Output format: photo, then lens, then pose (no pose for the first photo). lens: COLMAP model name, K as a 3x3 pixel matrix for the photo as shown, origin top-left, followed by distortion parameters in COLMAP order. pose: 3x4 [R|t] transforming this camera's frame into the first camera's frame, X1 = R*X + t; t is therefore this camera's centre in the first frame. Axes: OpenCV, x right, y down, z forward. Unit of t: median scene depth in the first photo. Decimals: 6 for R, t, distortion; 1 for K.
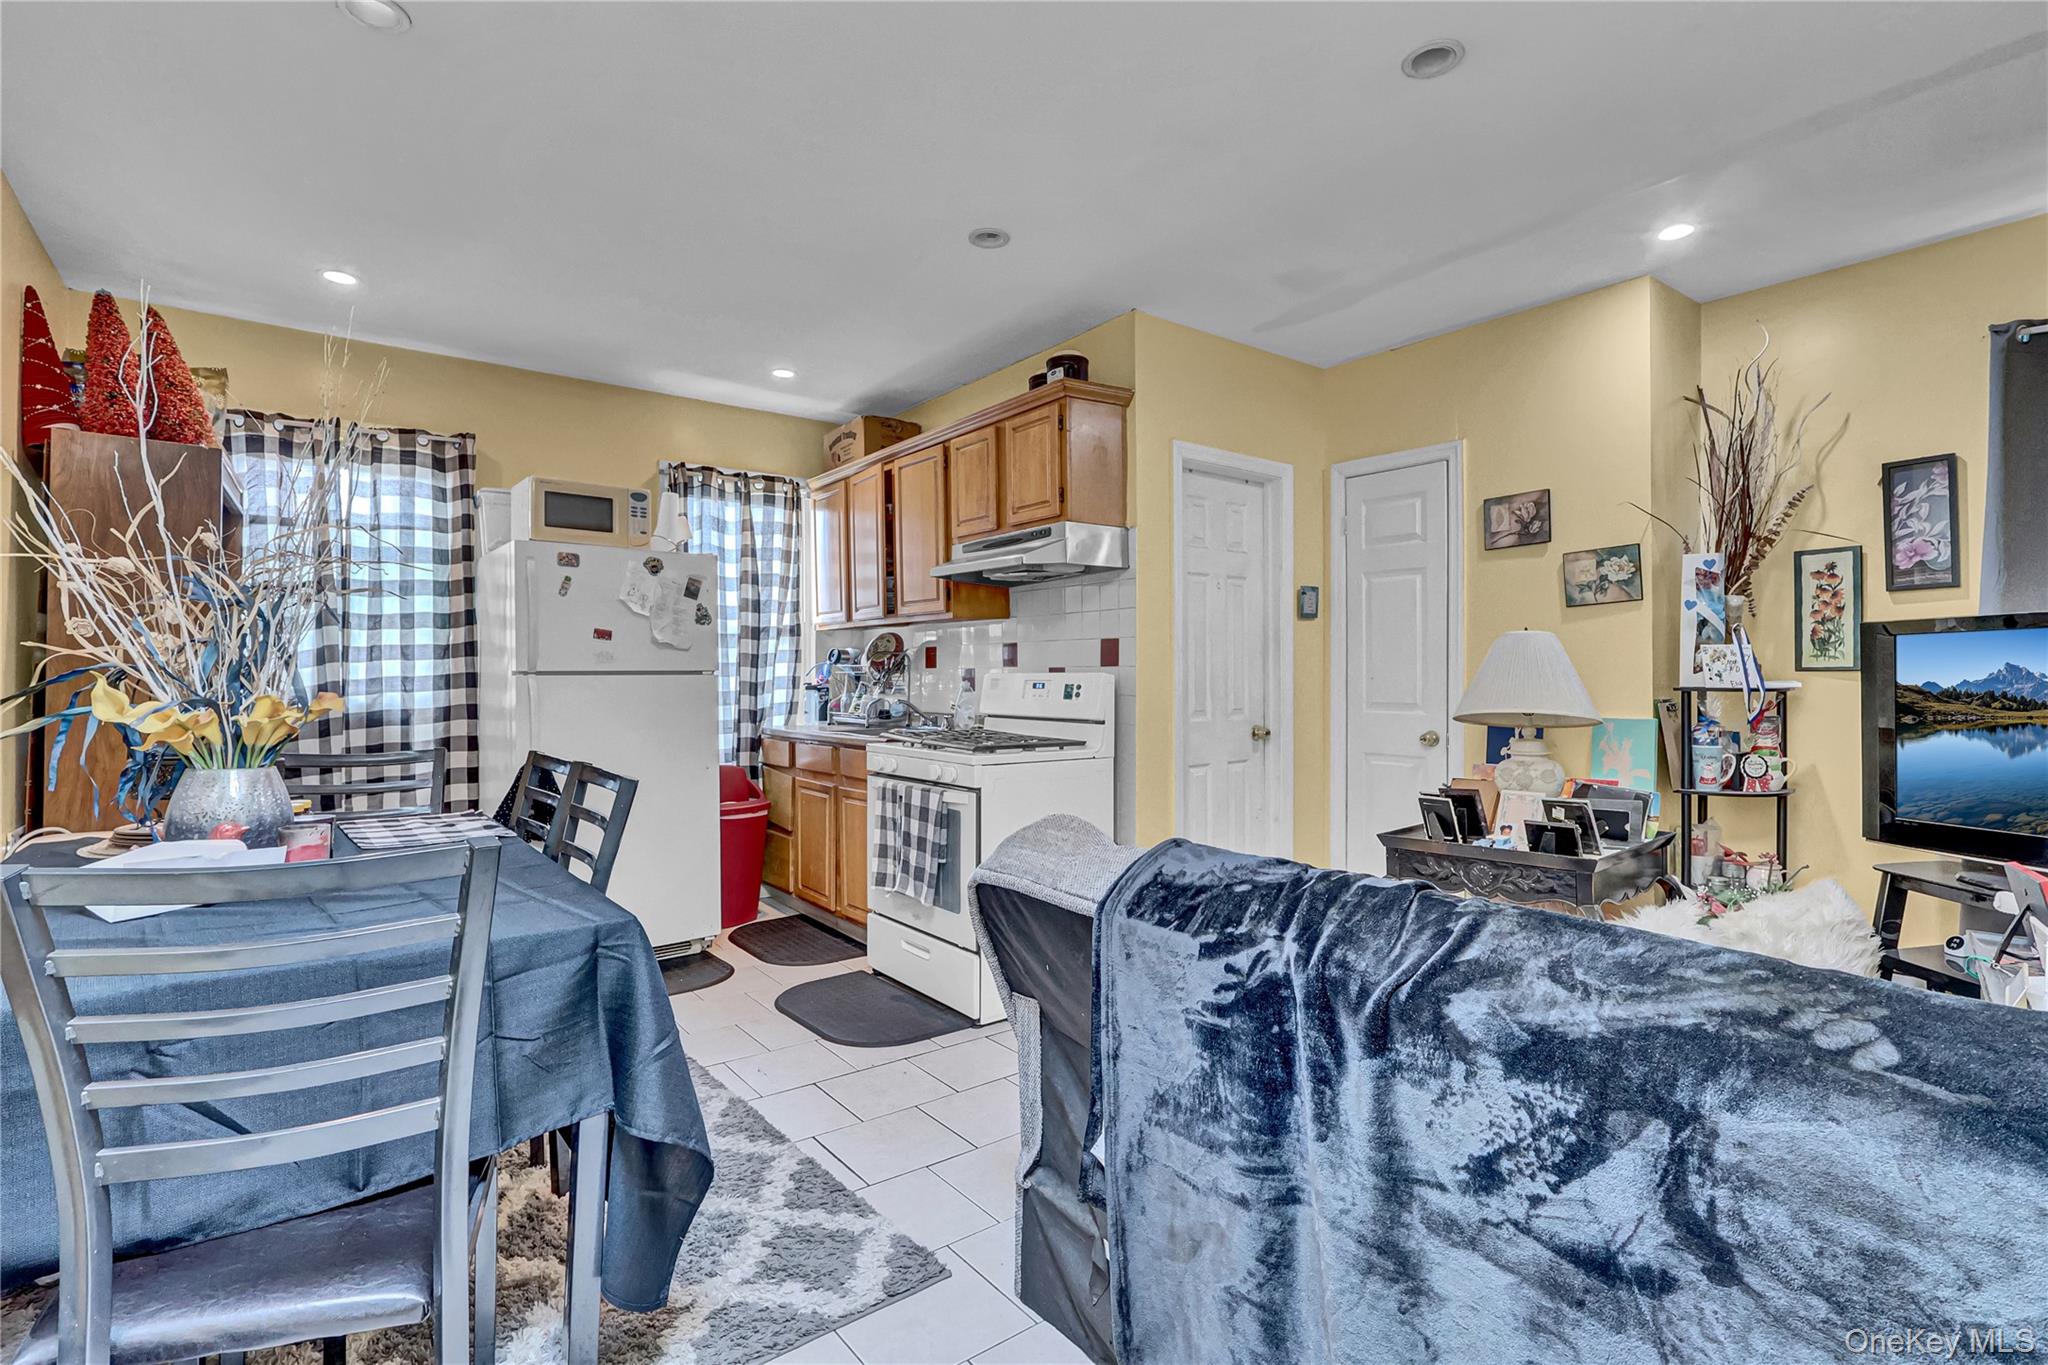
lens RADIAL K [[935.2, 0, 1024.0], [0, 935.2, 682.5], [0, 0, 1]] dist [-0.000303, -0.000157]
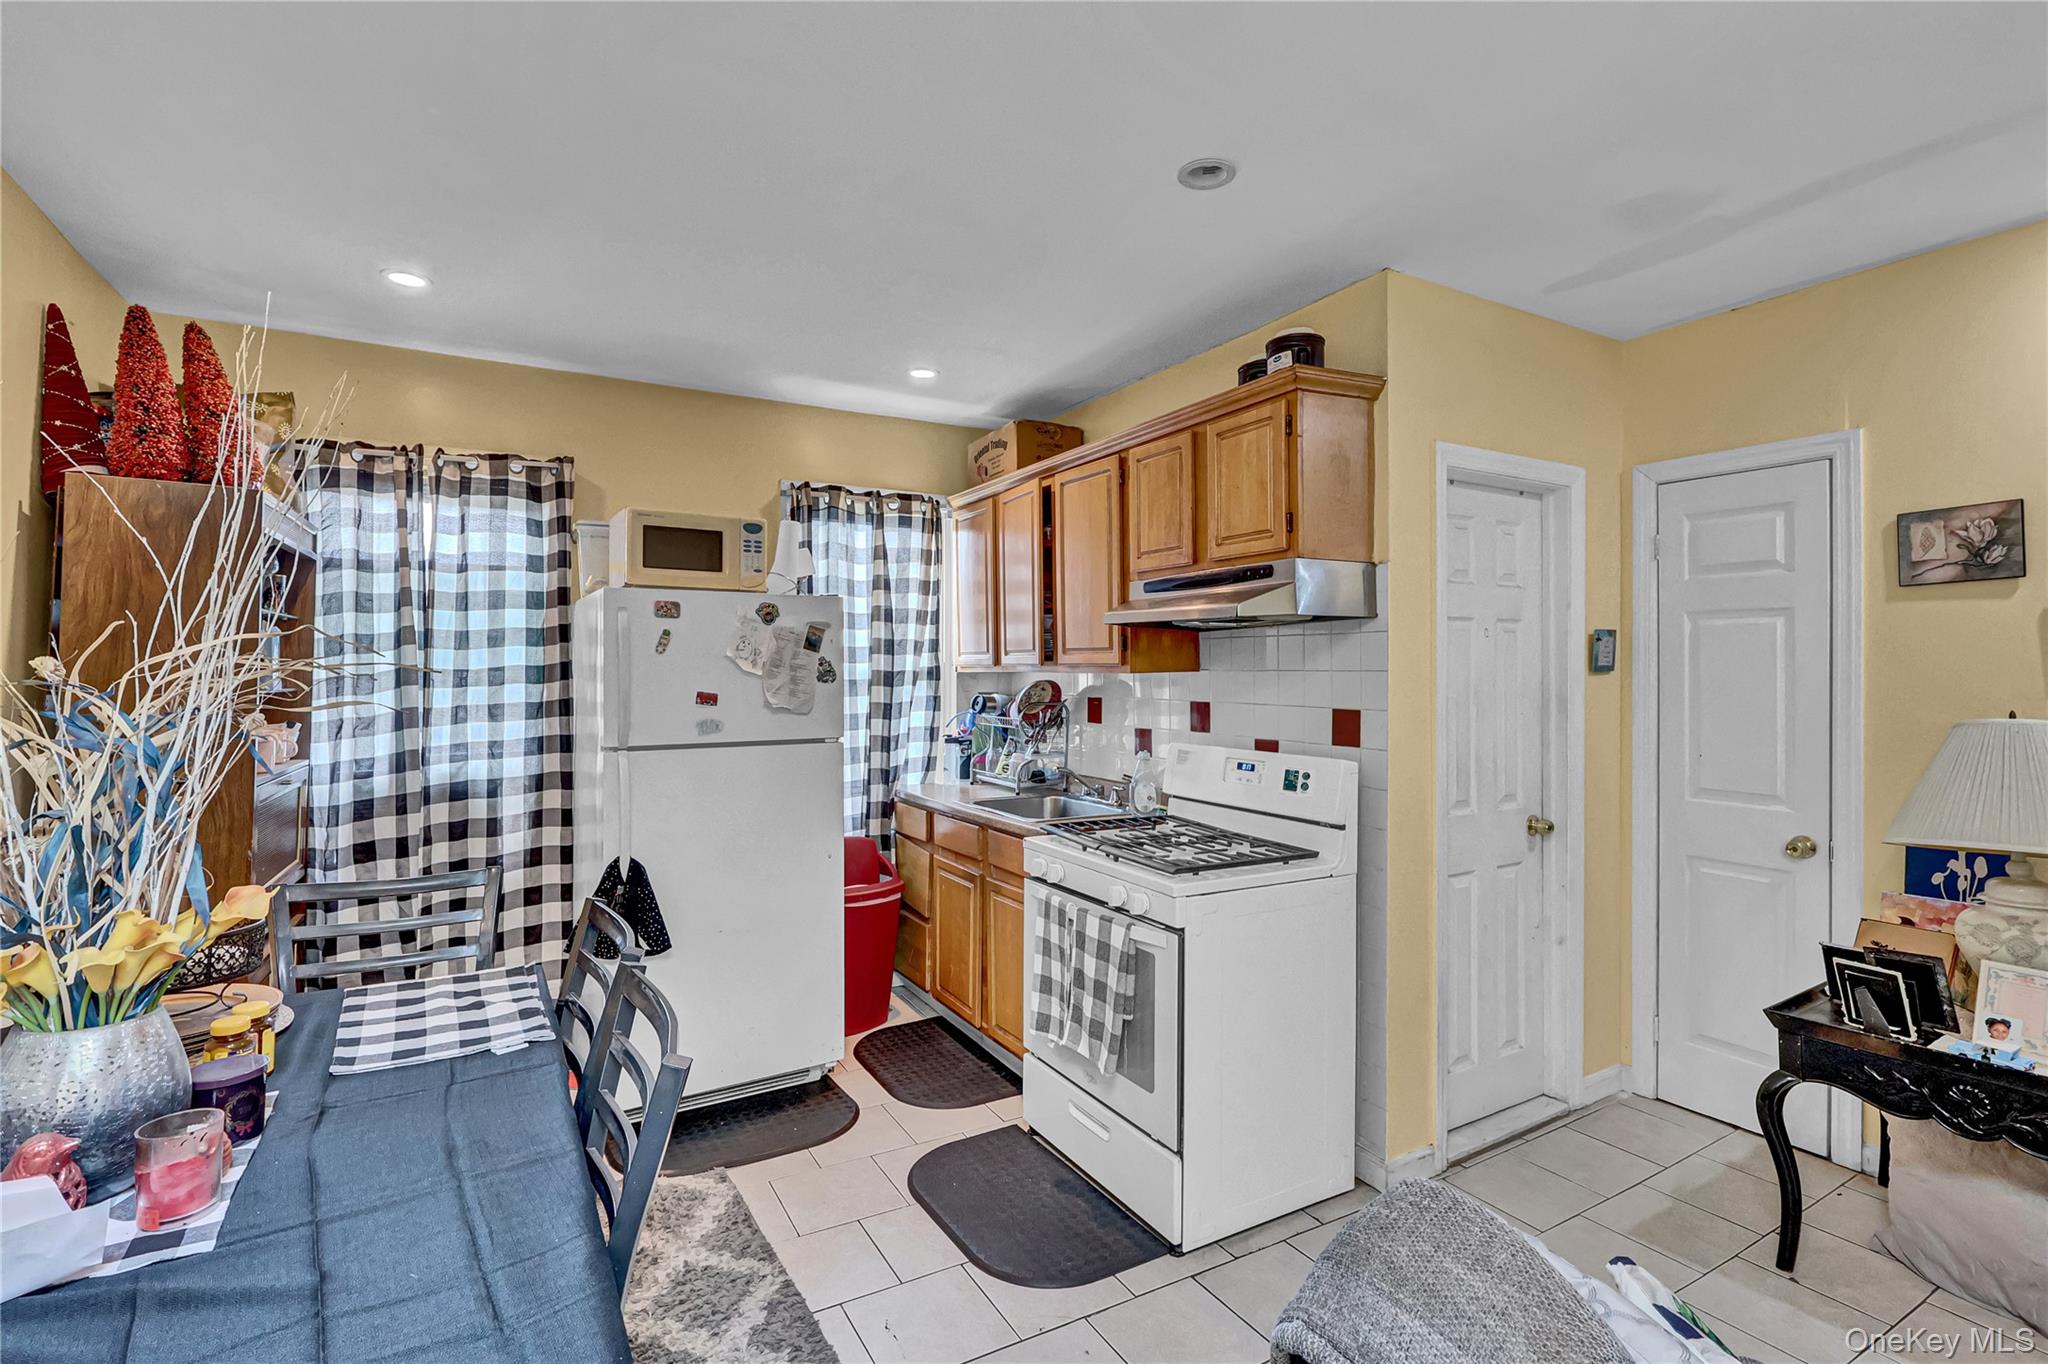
lens RADIAL K [[942.2, 0, 1026.1], [0, 942.2, 669.4], [0, 0, 1]] dist [-0.000478, 0.000188]
pose [[0.990714, 0.004065, -0.135899, -0.057616], [-0.005303, 0.999948, -0.008750, -0.068005], [0.135856, 0.009390, 0.990684, 0.207732]]
